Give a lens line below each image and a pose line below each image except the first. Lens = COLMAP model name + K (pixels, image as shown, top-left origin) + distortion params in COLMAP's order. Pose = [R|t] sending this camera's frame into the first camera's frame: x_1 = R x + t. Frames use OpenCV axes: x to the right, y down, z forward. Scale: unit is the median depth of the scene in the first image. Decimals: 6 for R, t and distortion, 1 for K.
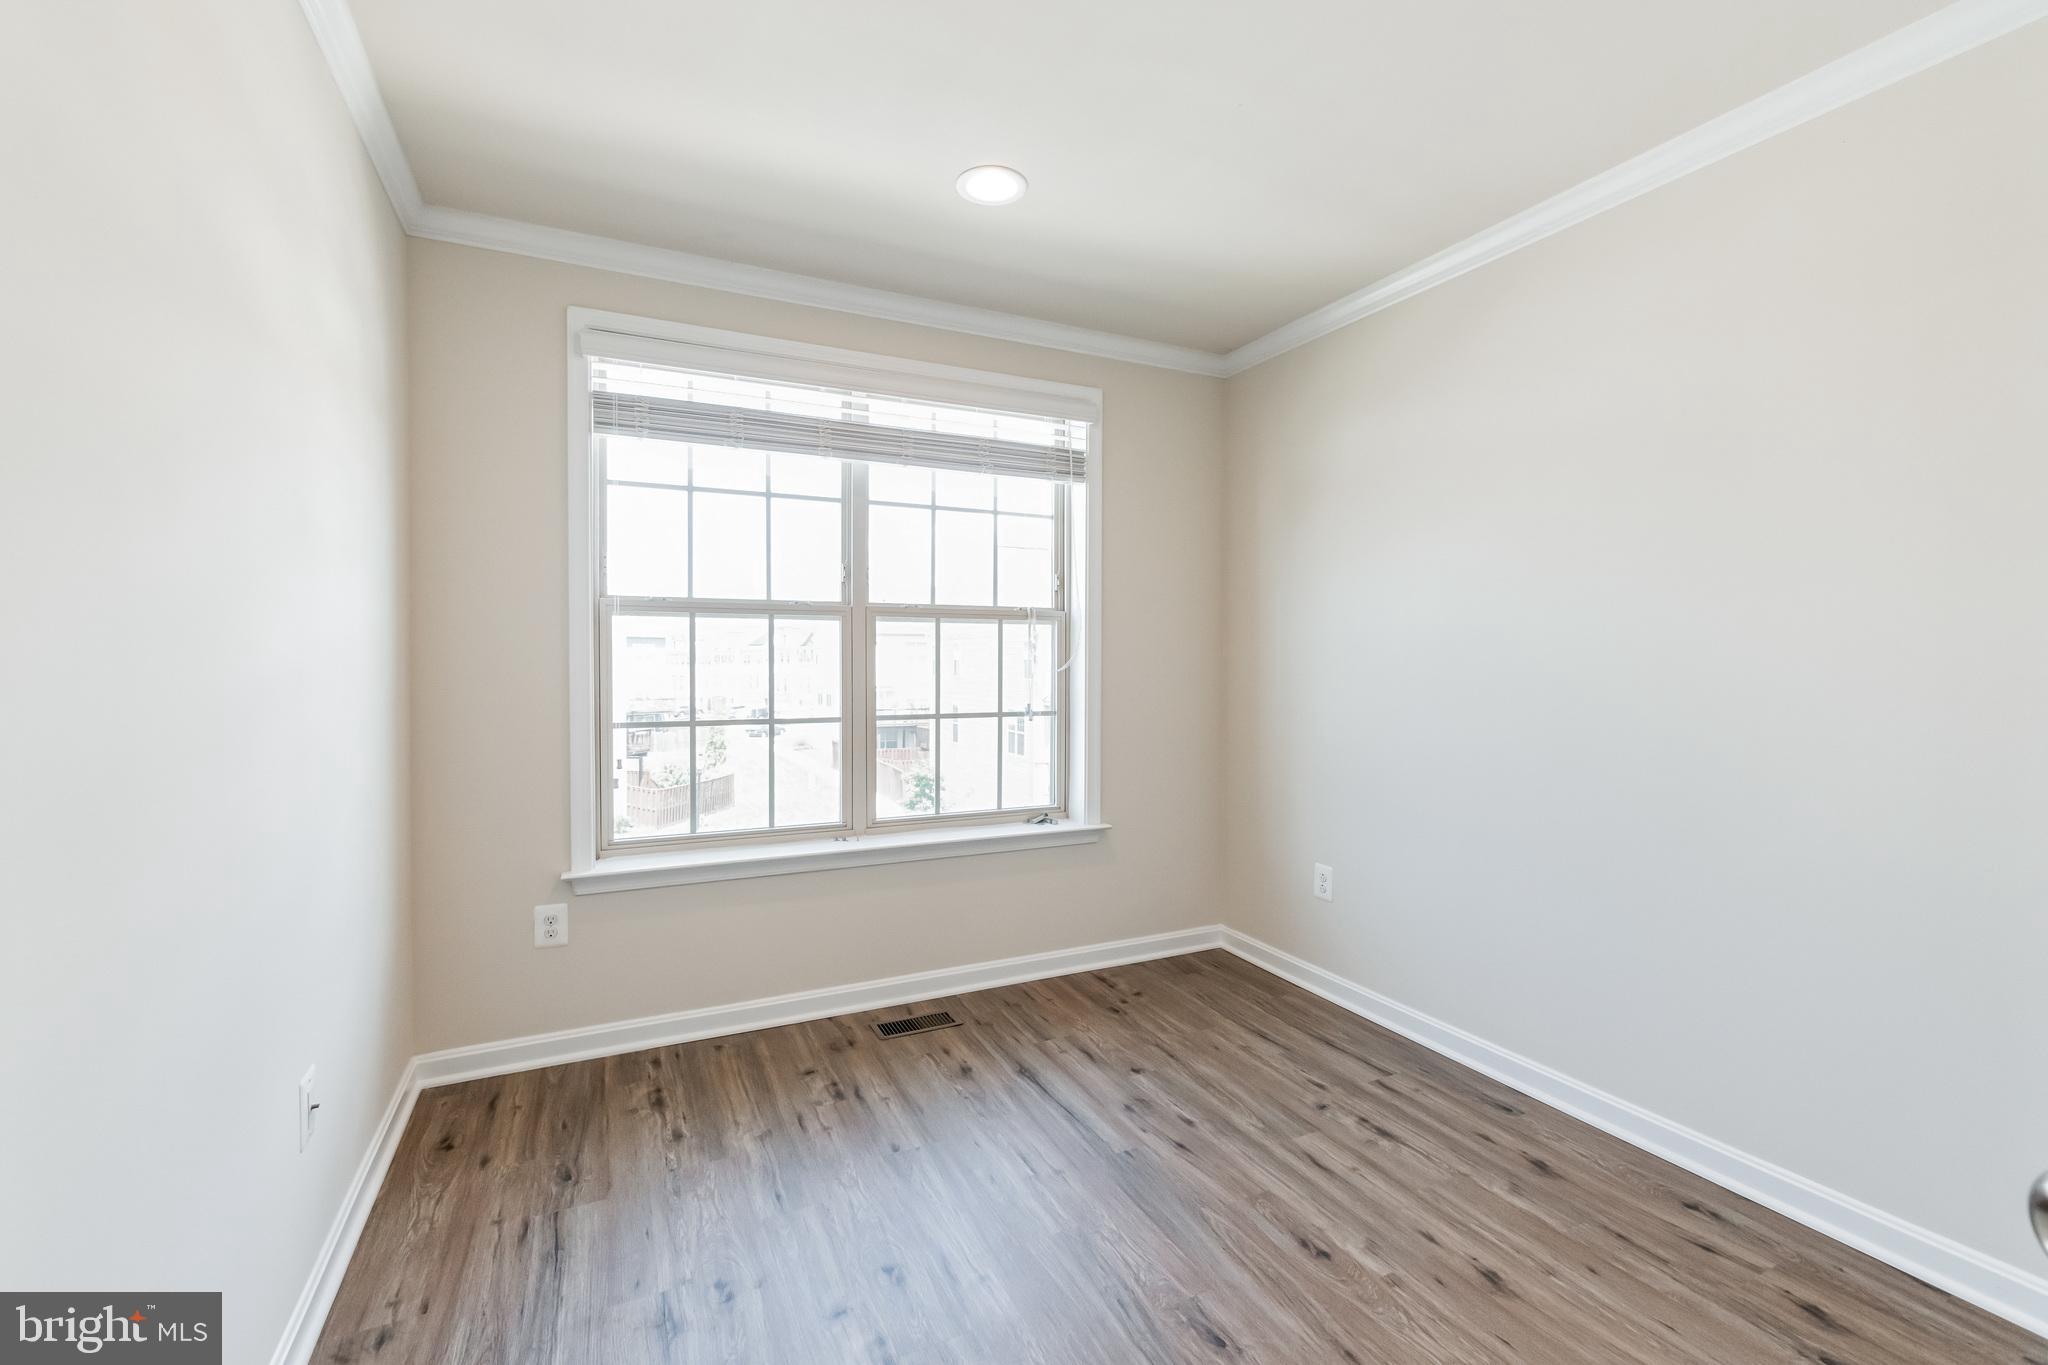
lens RADIAL K [[866.8, 0, 1025.7], [0, 866.8, 676.8], [0, 0, 1]] dist [-0.007559, 0.000270]
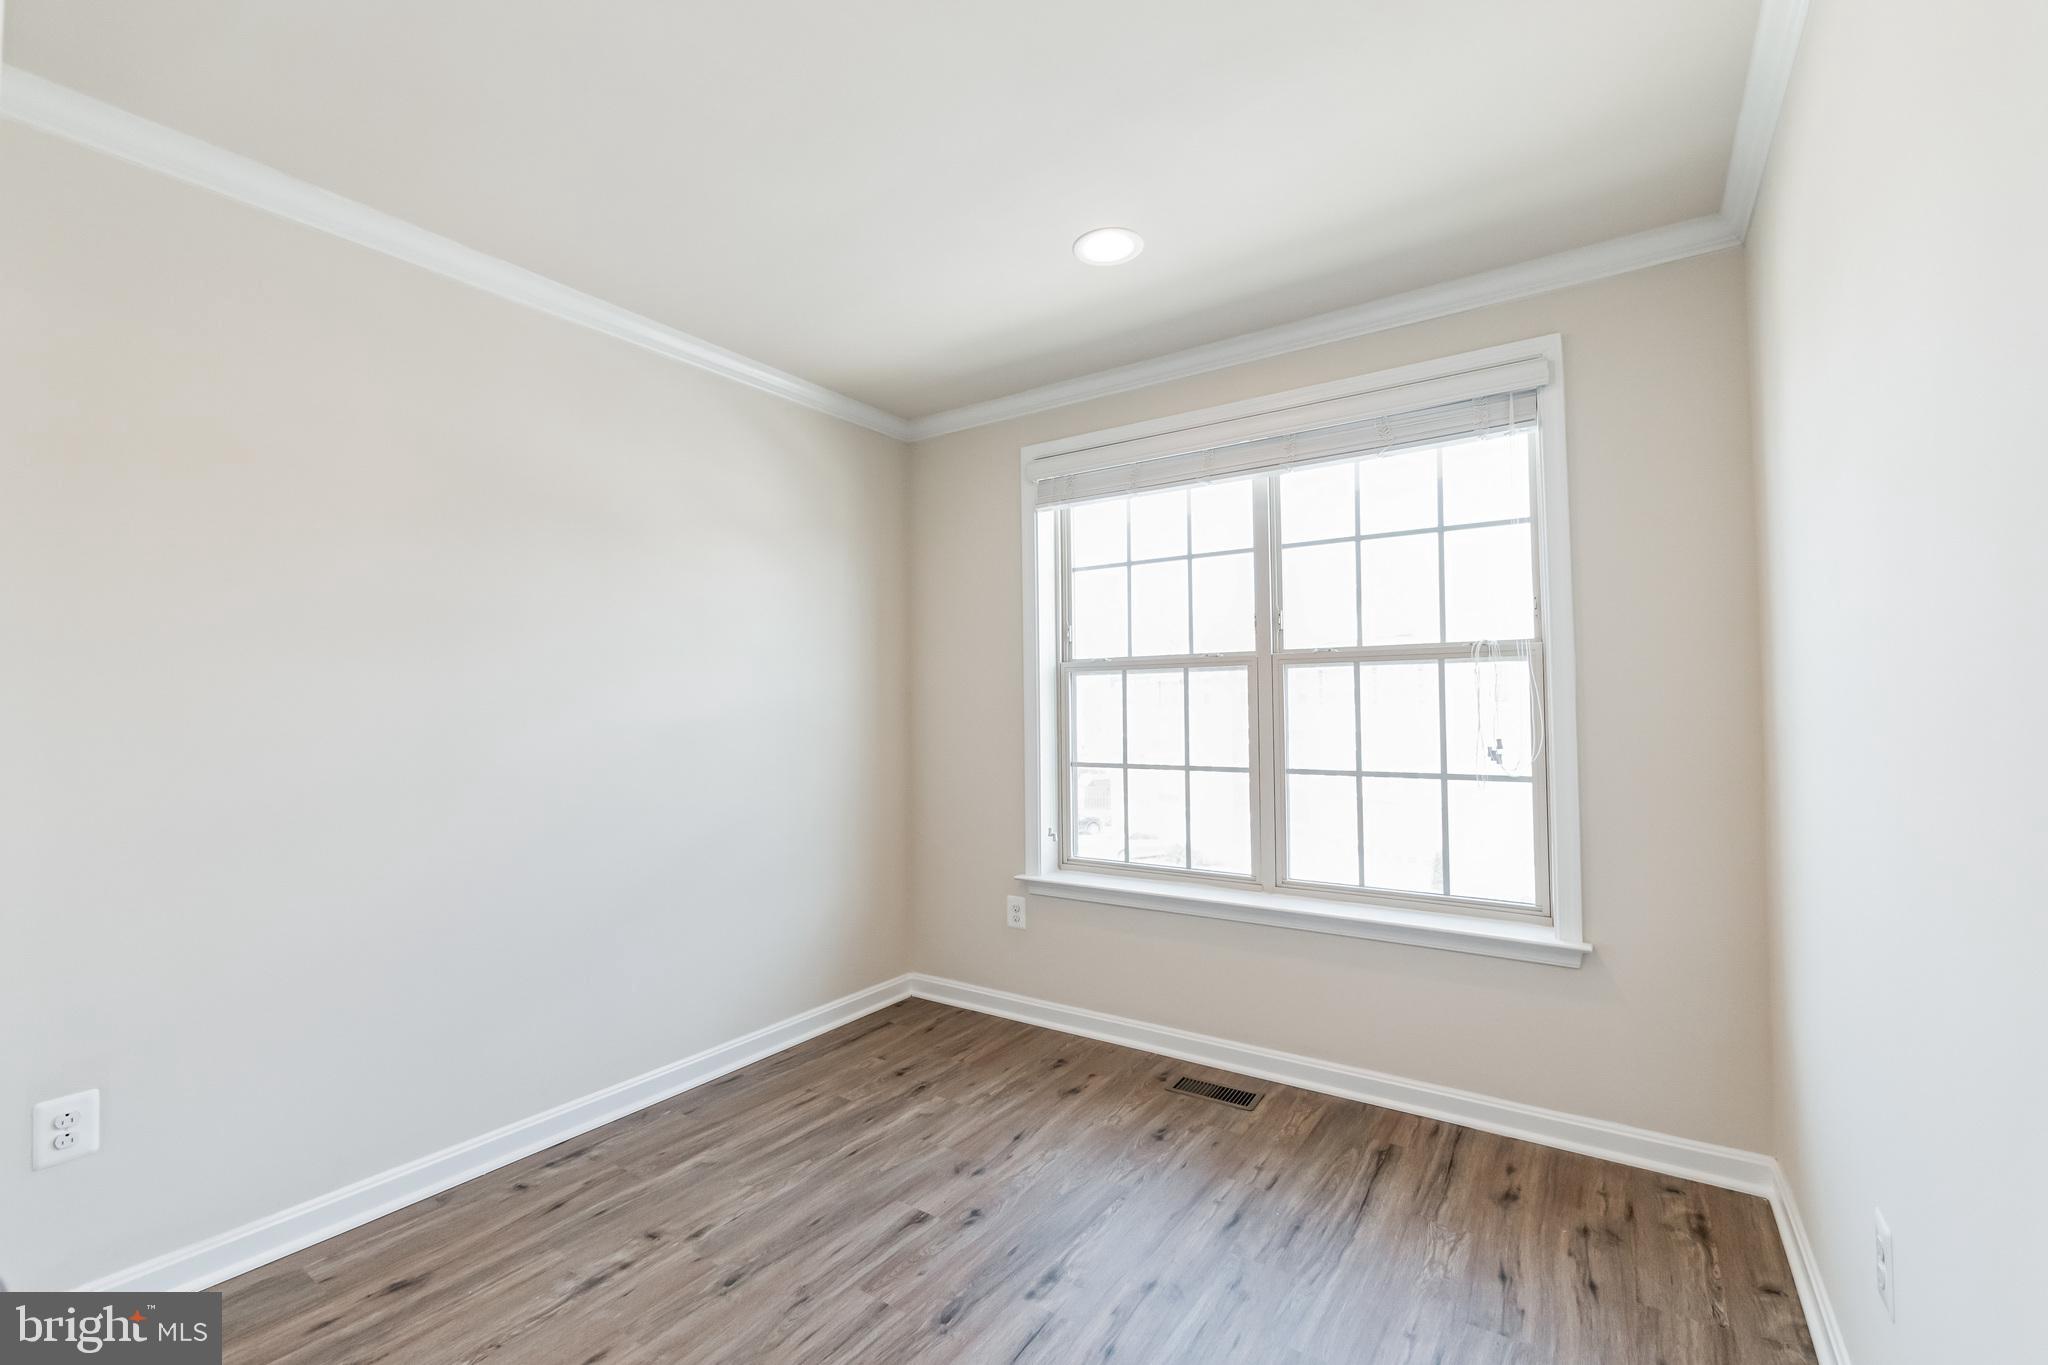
lens RADIAL K [[881.4, 0, 1024.0], [0, 881.4, 682.5], [0, 0, 1]] dist [-0.017974, -0.000045]
pose [[0.497409, -0.033064, -0.866886, 0.543411], [-0.007588, 0.999069, -0.042460, -0.005916], [0.867483, 0.027698, 0.496695, 0.283963]]
